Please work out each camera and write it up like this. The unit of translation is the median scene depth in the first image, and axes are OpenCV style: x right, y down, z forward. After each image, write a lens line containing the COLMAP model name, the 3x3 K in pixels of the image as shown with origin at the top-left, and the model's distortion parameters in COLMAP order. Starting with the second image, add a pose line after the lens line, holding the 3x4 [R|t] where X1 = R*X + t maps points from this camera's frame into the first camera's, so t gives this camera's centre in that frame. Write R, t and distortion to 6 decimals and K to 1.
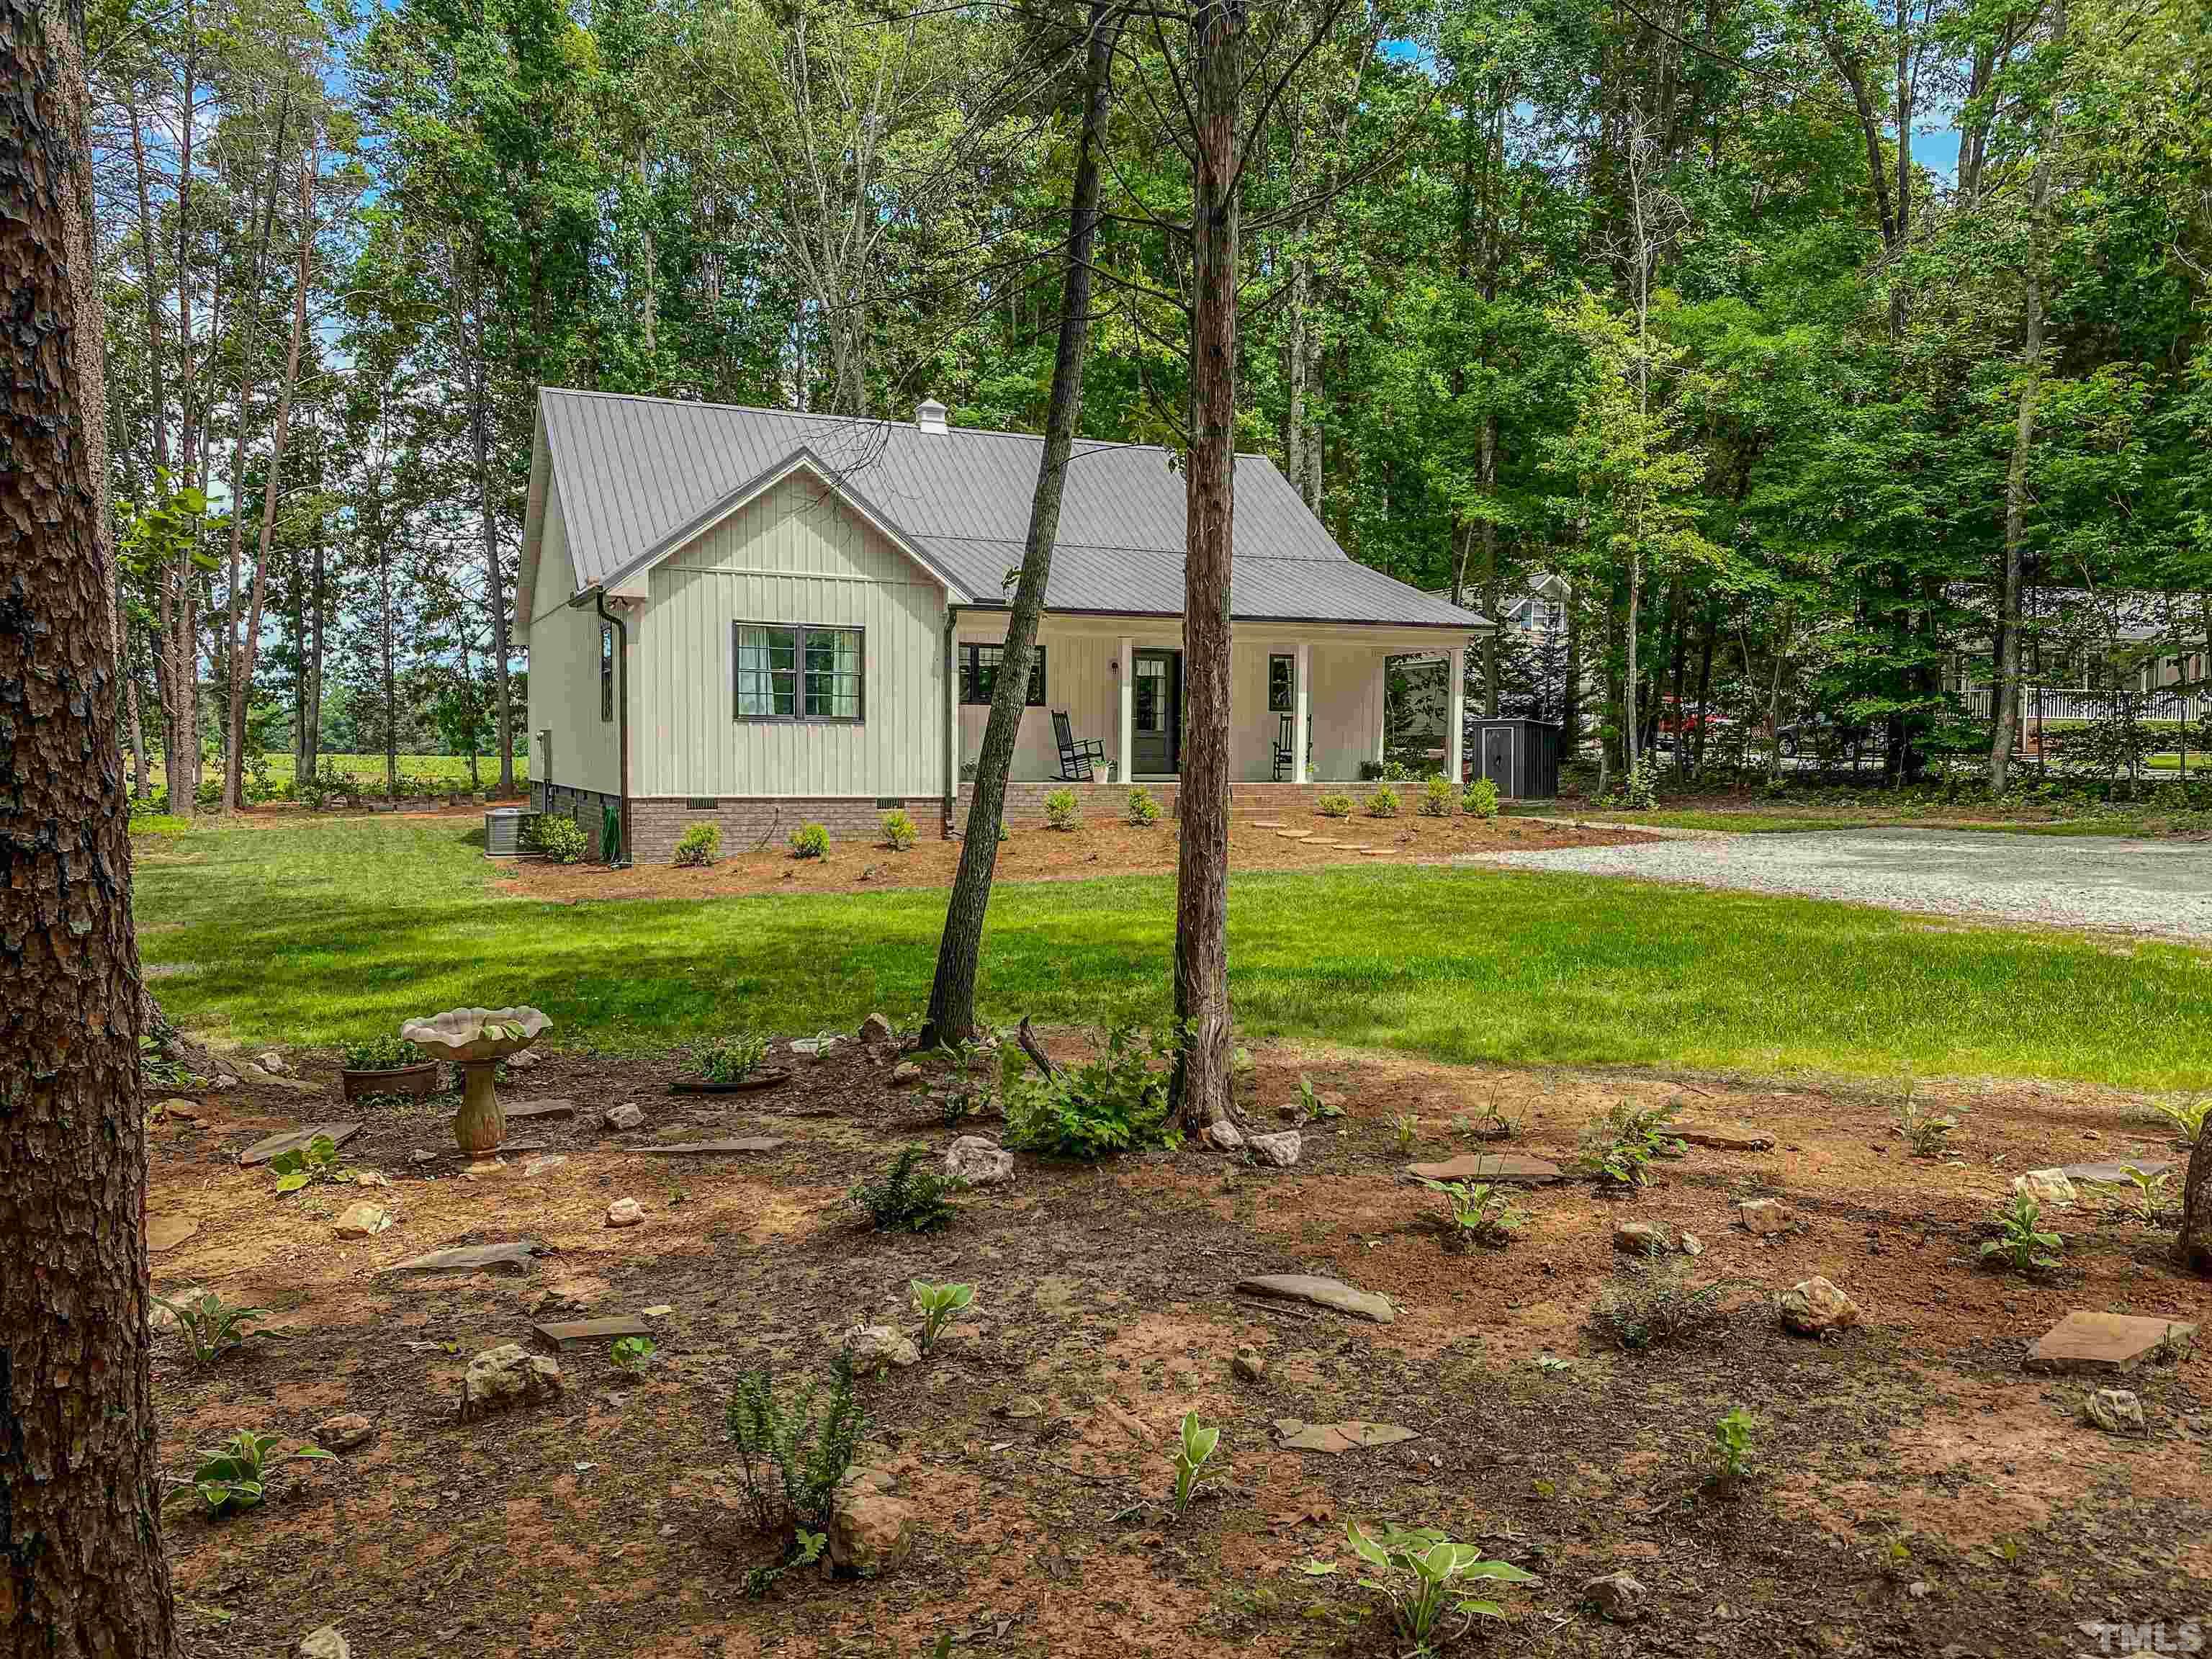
lens RADIAL K [[1652.9, 0, 1106.0], [0, 1652.9, 829.5], [0, 0, 1]] dist [0.087175, -0.001298]
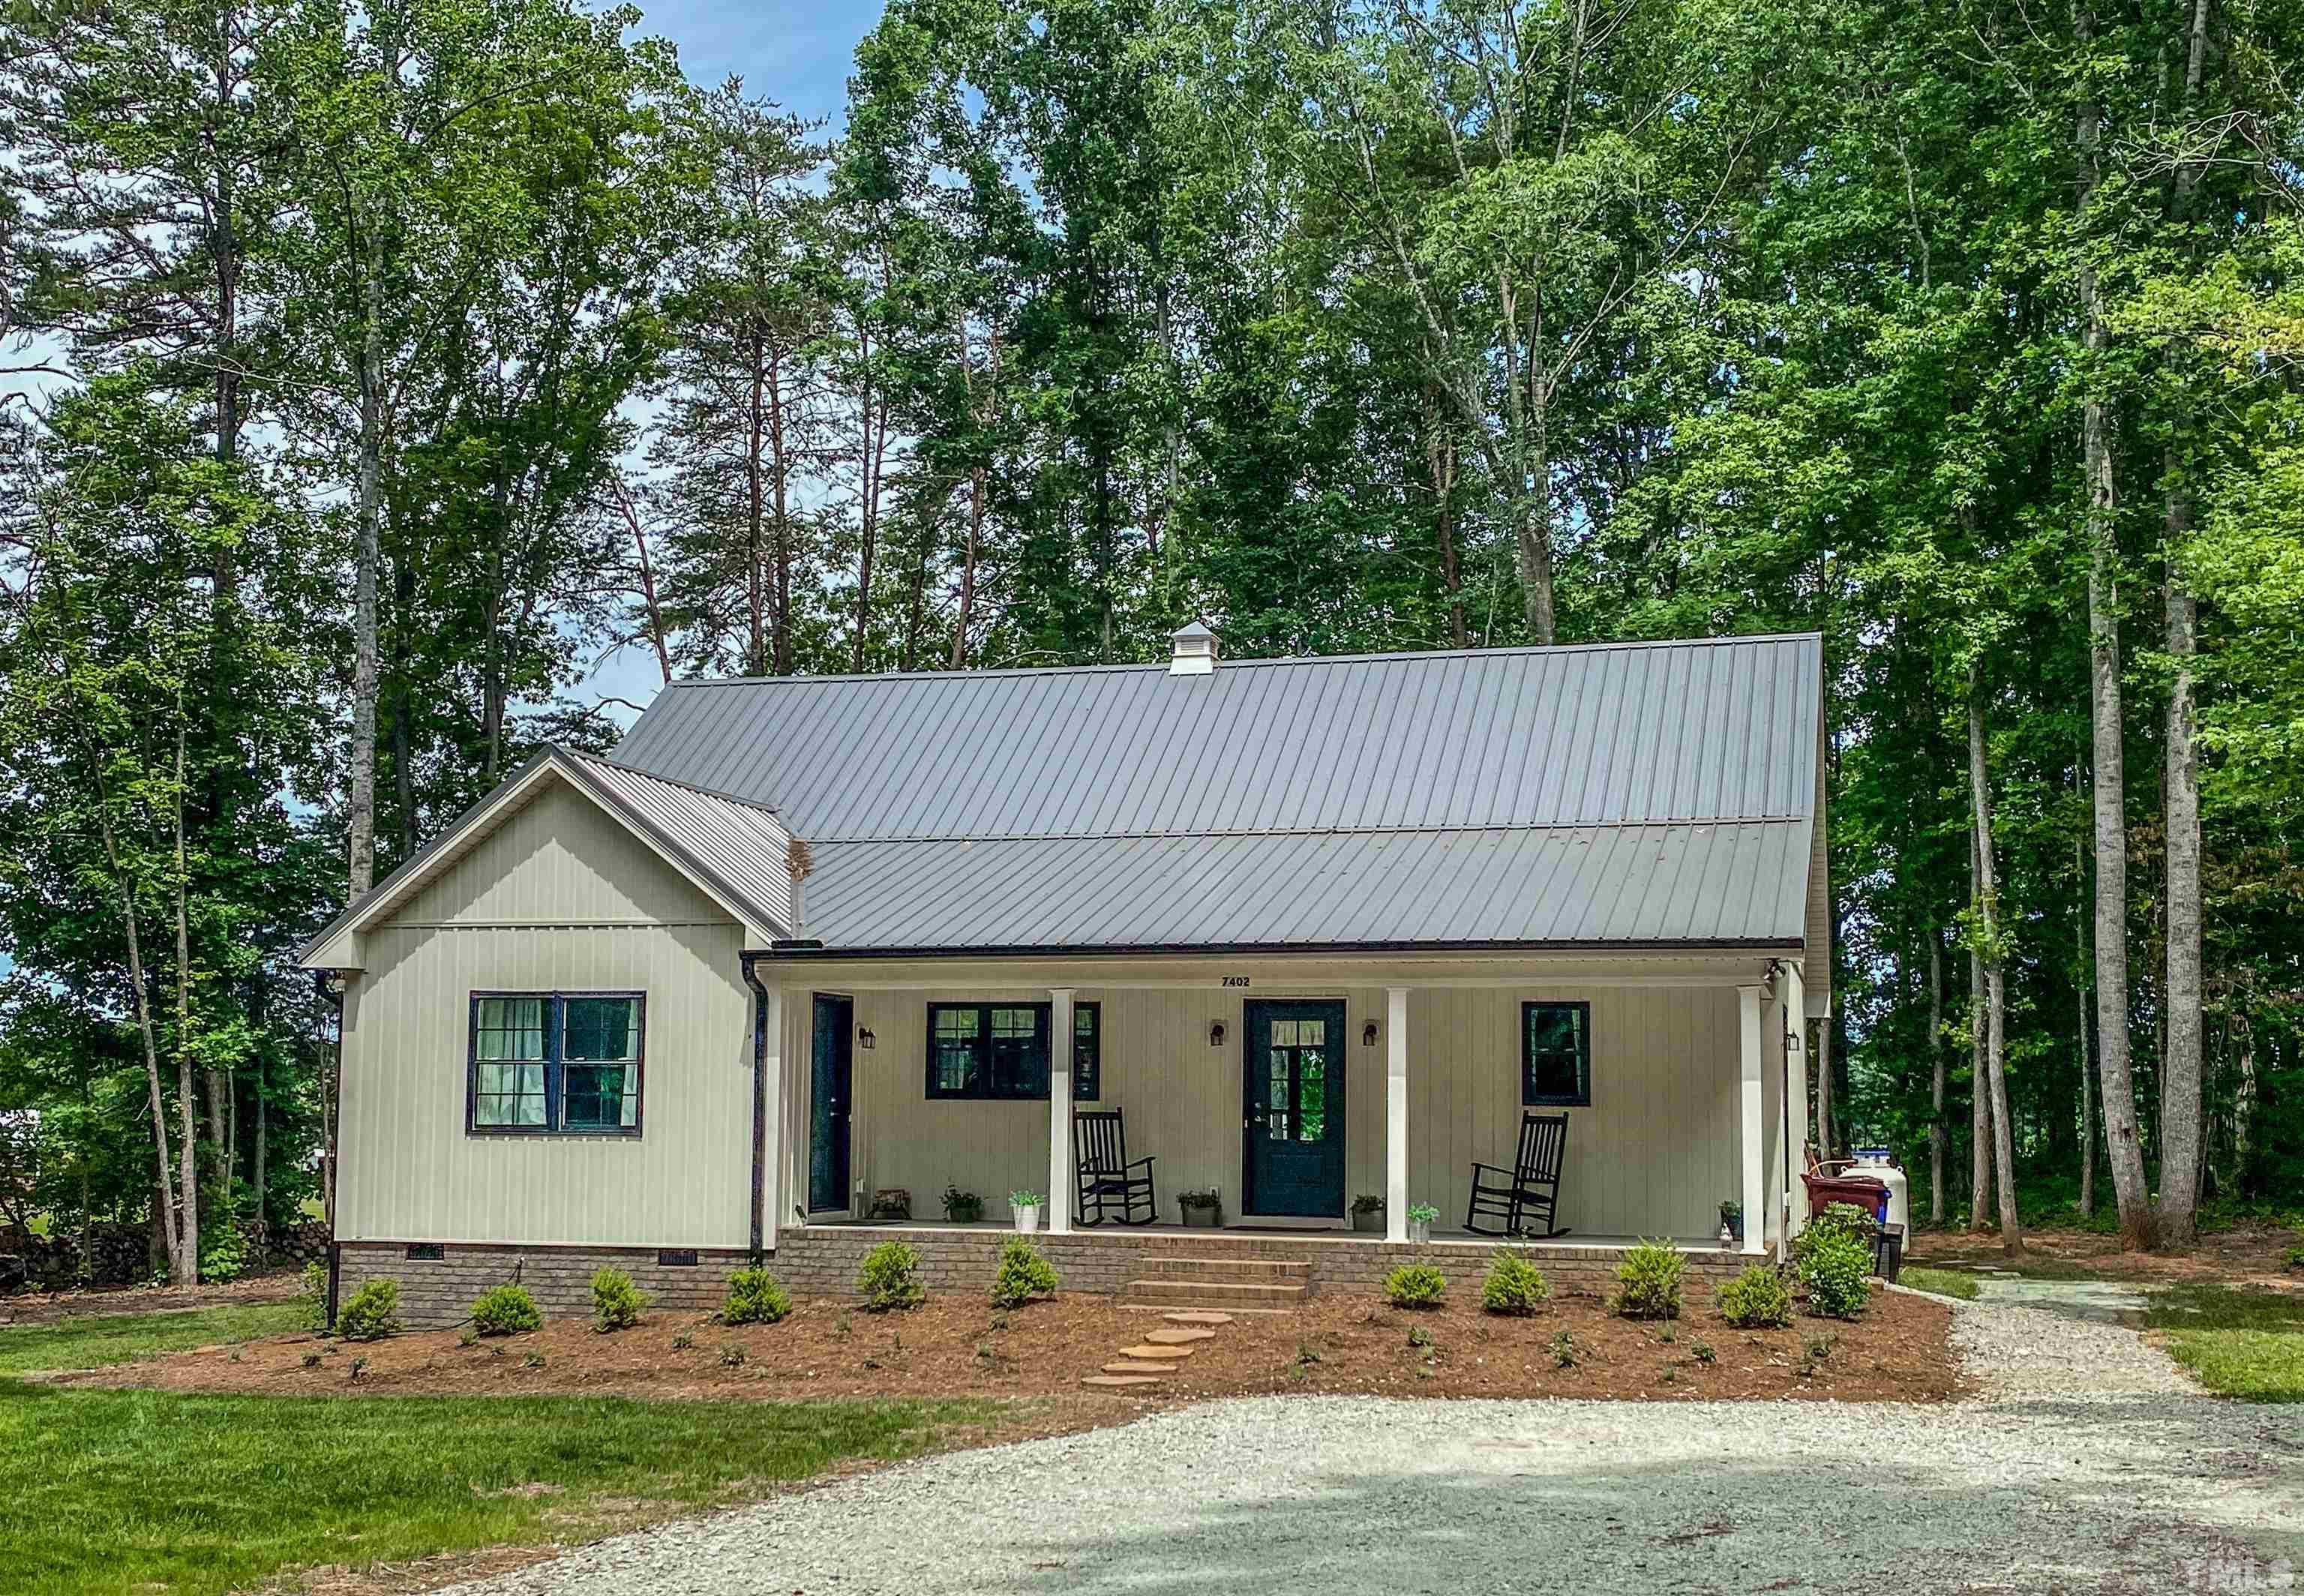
lens RADIAL K [[2501.6, 0, 1144.2], [0, 2501.6, 906.0], [0, 0, 1]] dist [0.184383, -0.633444]
pose [[0.765791, -0.054591, -0.640768, 0.627817], [-0.033821, 0.991593, -0.124900, -0.033541], [0.642199, 0.117319, 0.757507, 0.328862]]
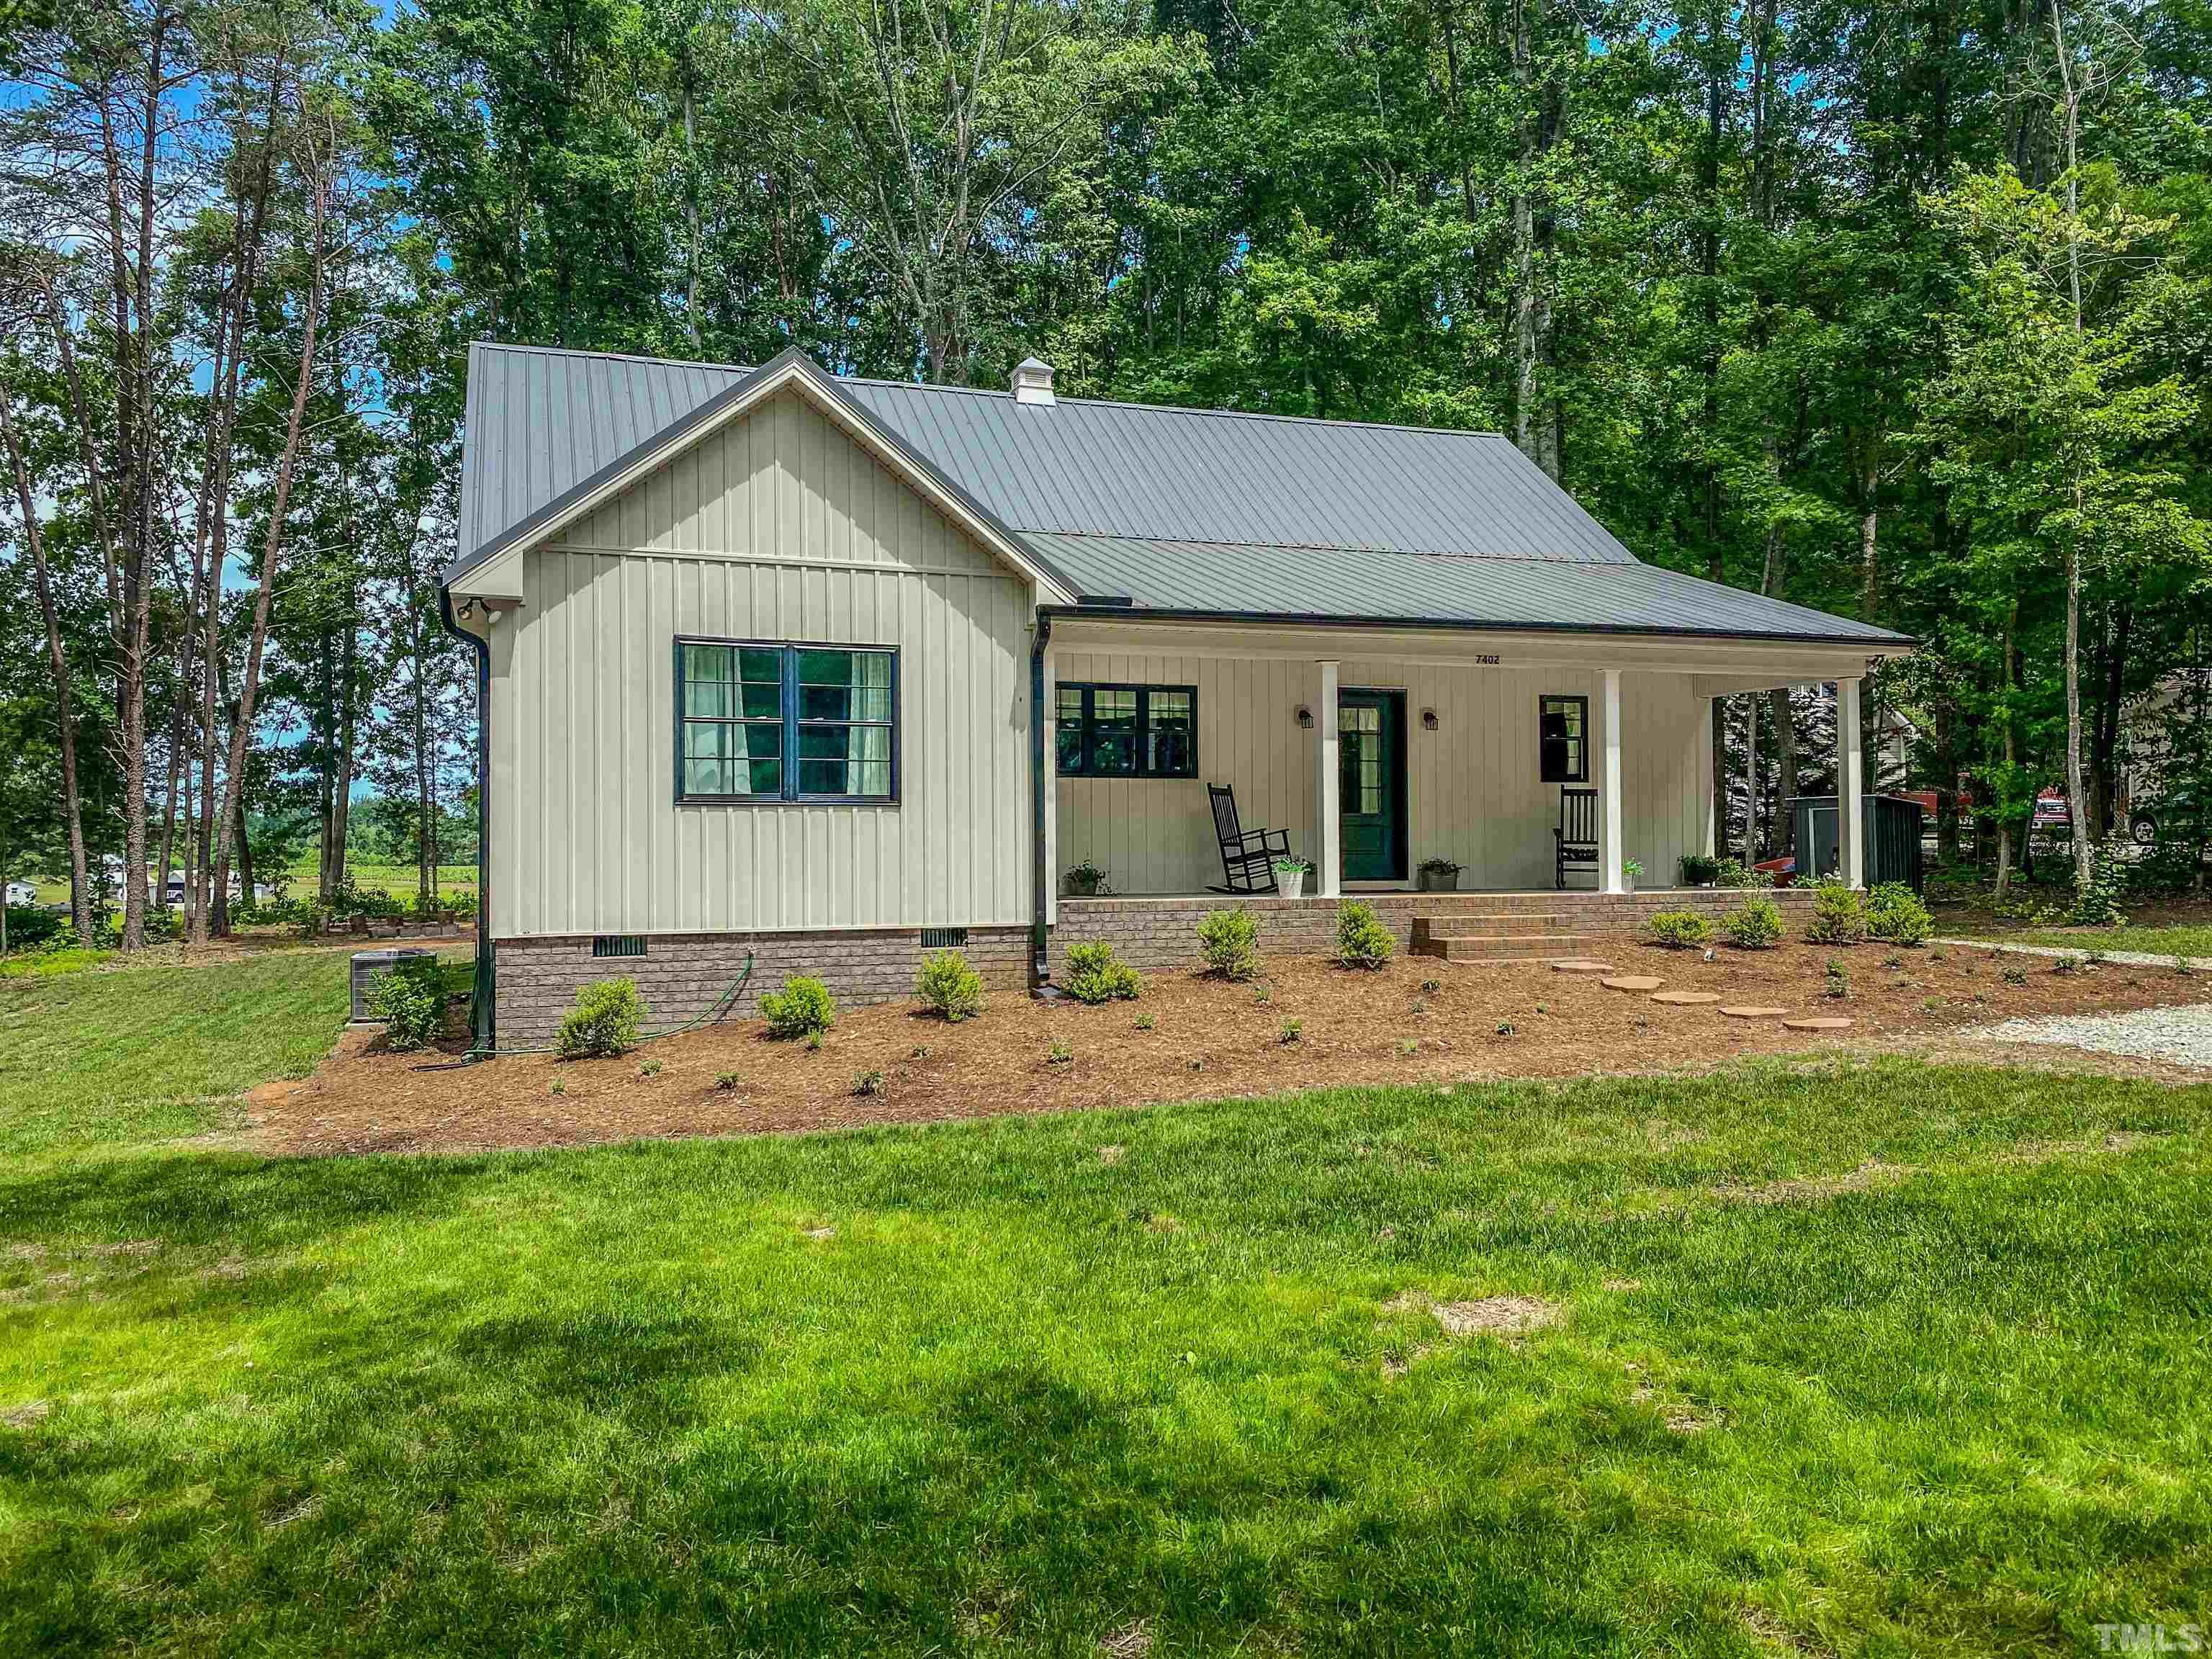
lens RADIAL K [[1652.9, 0, 1106.0], [0, 1652.9, 829.5], [0, 0, 1]] dist [0.087175, -0.001298]
pose [[0.995886, -0.016193, -0.089158, -0.016520], [0.010818, 0.998113, -0.060440, -0.017170], [0.089968, 0.059226, 0.994182, 0.385734]]
